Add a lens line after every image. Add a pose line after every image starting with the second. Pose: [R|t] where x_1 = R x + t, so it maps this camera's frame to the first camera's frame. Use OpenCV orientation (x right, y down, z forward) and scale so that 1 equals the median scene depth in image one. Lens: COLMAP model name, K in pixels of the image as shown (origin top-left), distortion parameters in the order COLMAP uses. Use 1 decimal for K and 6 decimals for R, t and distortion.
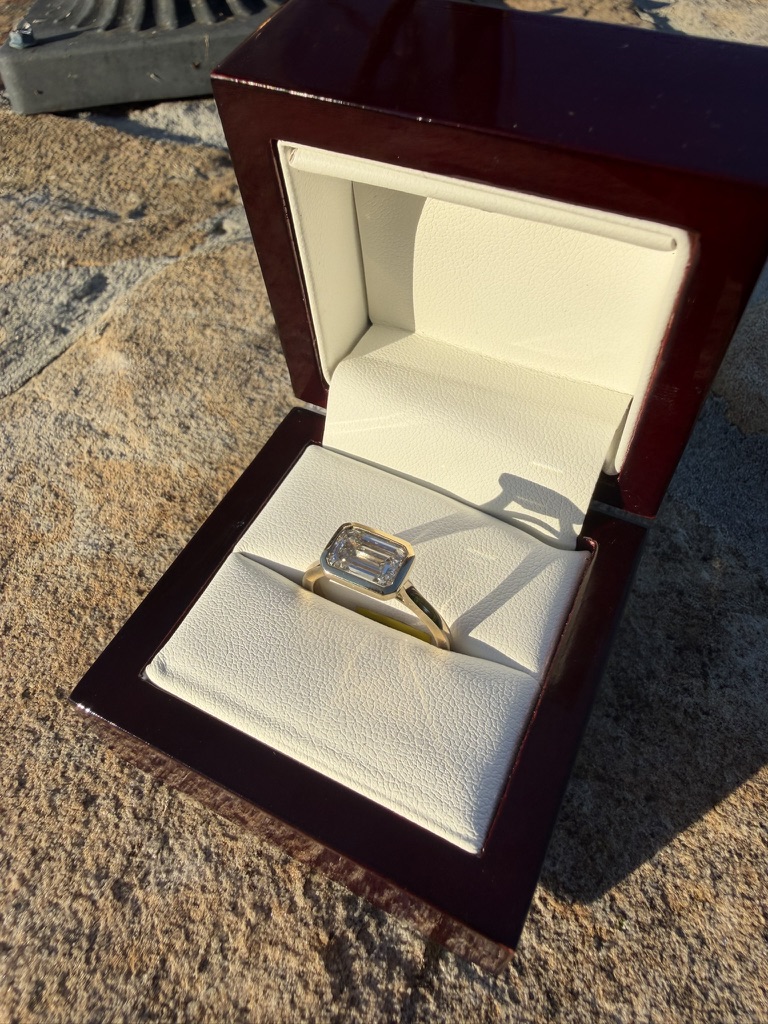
lens RADIAL K [[757.2, 0, 383.4], [0, 757.2, 427.6], [0, 0, 1]] dist [-0.007503, 0.009772]
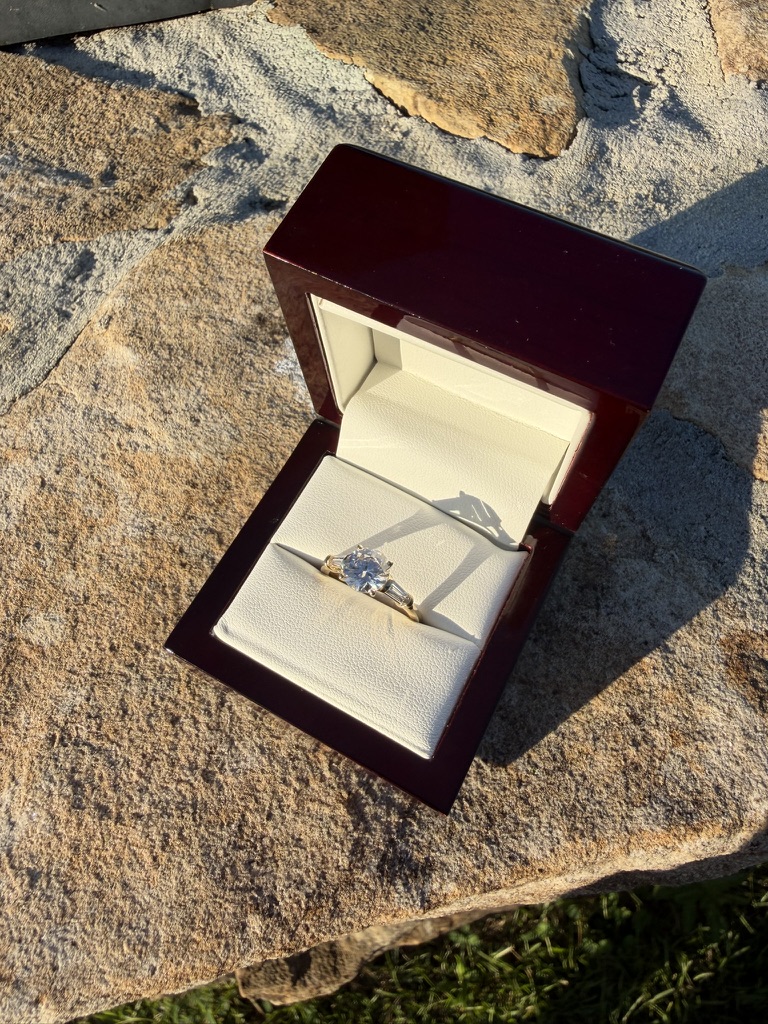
lens RADIAL K [[757.2, 0, 379.9], [0, 757.2, 440.6], [0, 0, 1]] dist [-0.007503, 0.009772]
pose [[0.997434, -0.055744, 0.044931, -0.019124], [0.044189, 0.973061, 0.226273, -0.203708], [-0.056334, -0.223707, 0.973027, -0.188475]]
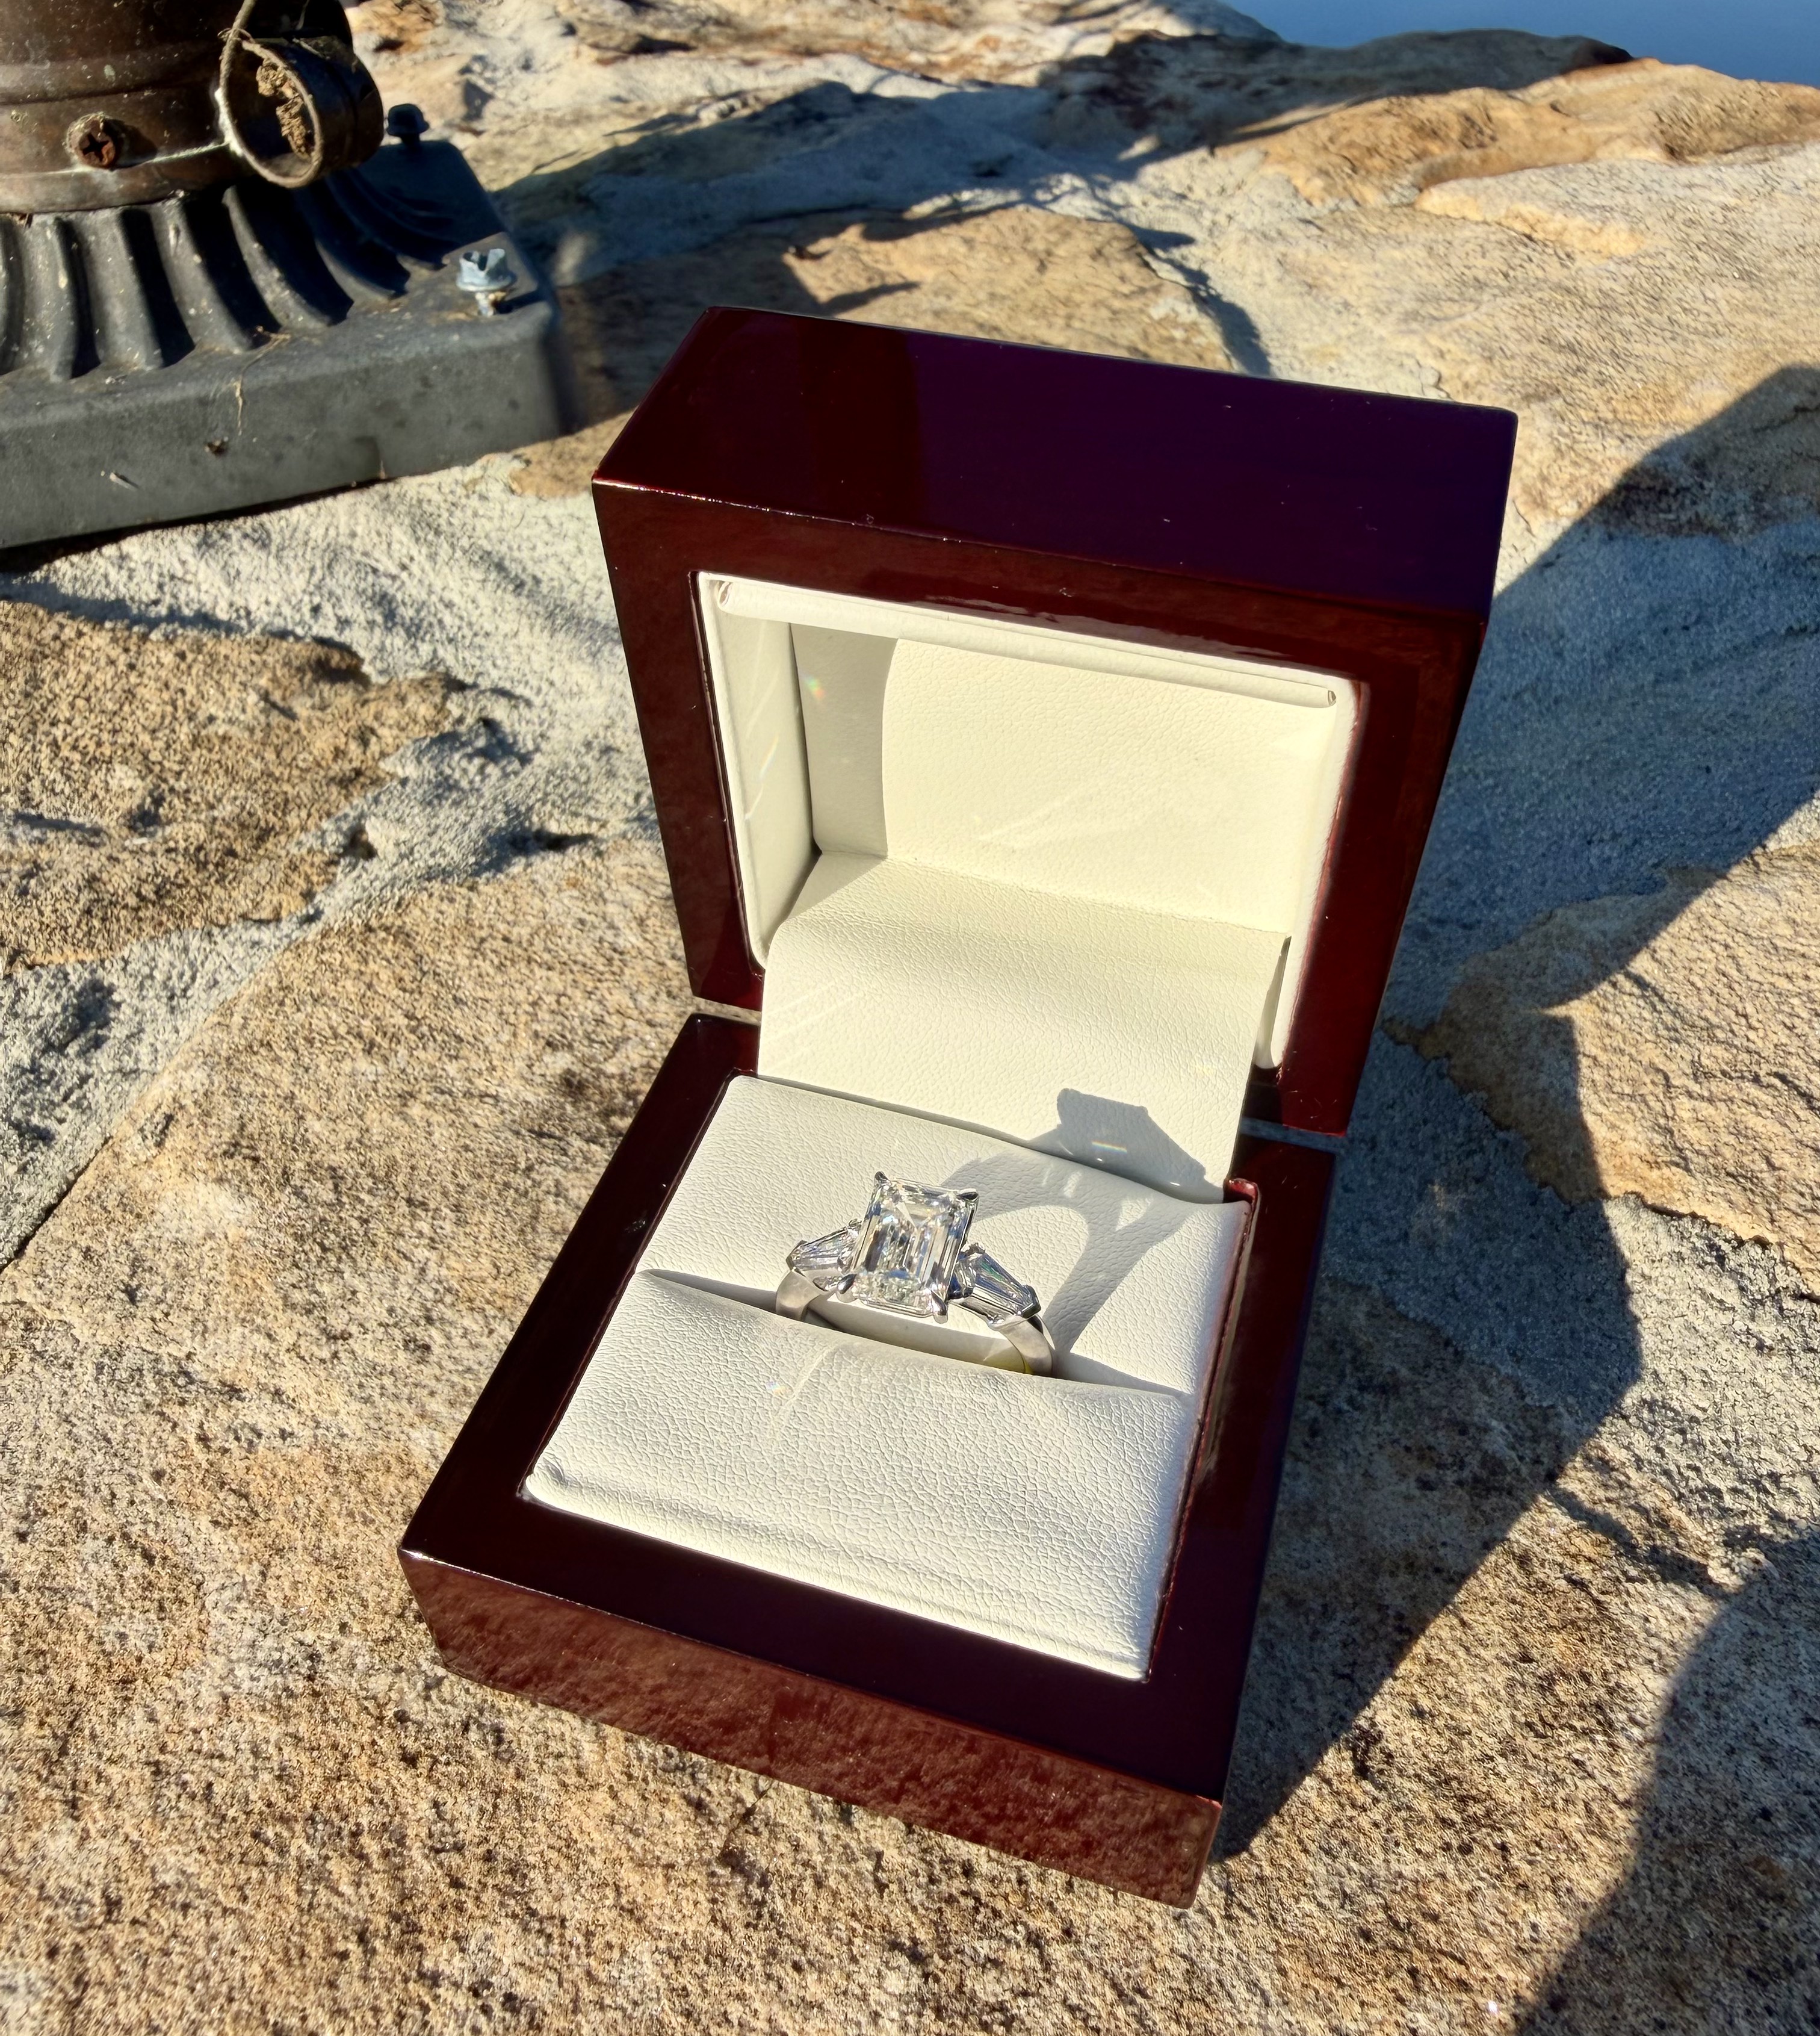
lens RADIAL K [[1789.2, 0, 908.1], [0, 1789.2, 967.2], [0, 0, 1]] dist [-0.002280, 0.001557]
pose [[0.978371, -0.116271, 0.171091, -0.116982], [0.129571, 0.989187, -0.068704, -0.099937], [-0.161252, 0.089386, 0.982857, -0.097726]]
